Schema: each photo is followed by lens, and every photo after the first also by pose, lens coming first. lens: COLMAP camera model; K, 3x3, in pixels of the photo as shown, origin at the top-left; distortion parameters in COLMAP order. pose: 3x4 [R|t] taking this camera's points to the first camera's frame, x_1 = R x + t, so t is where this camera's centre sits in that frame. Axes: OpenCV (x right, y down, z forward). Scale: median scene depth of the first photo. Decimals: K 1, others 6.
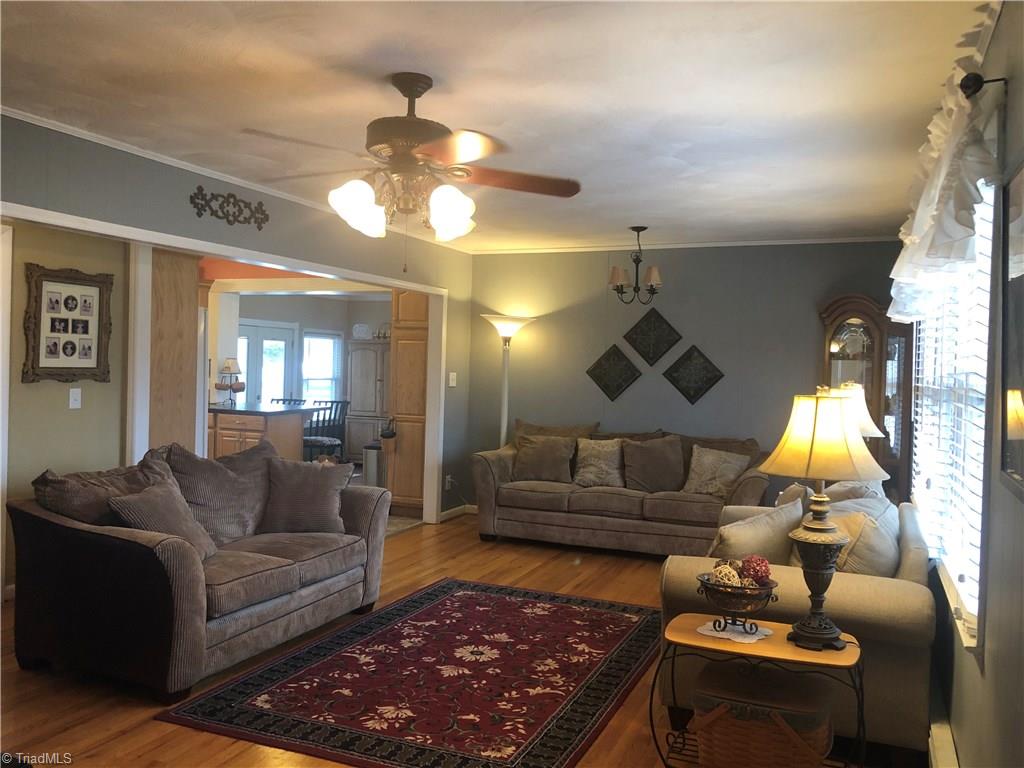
lens RADIAL K [[843.2, 0, 516.2], [0, 843.2, 384.0], [0, 0, 1]] dist [0.006631, -0.003035]
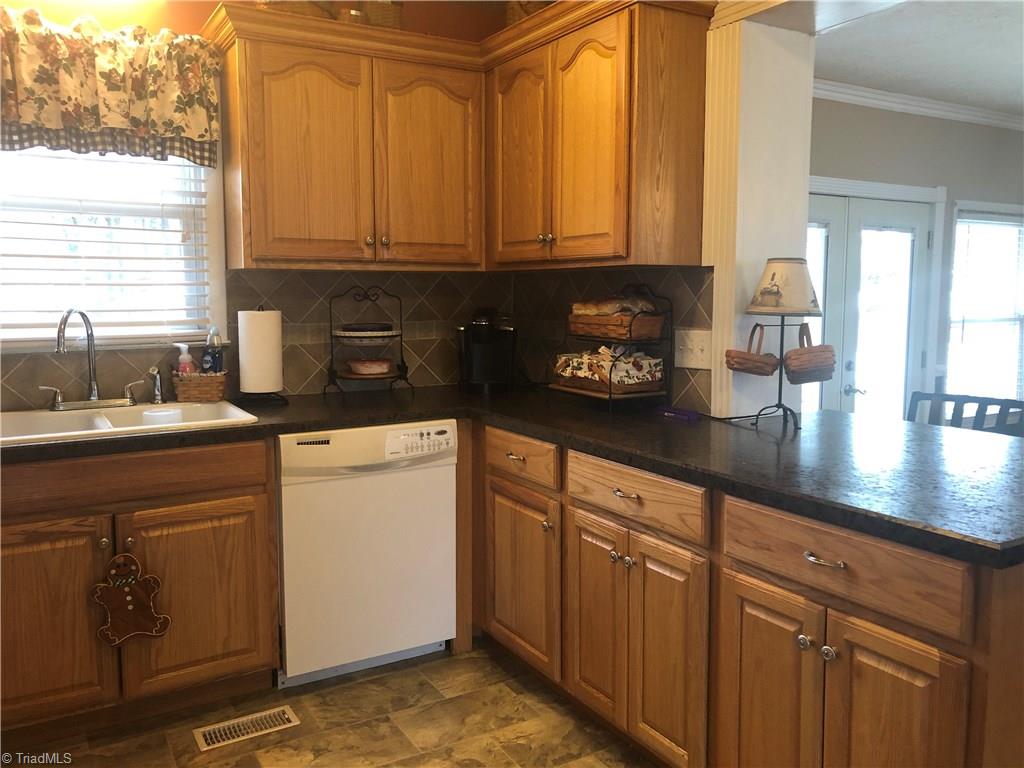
lens RADIAL K [[843.2, 0, 516.1], [0, 843.2, 385.1], [0, 0, 1]] dist [0.006631, -0.003035]
pose [[0.802963, 0.035643, -0.594962, -0.240601], [0.012714, 0.996959, 0.076885, -0.011496], [0.595893, -0.069300, 0.800068, 0.717834]]
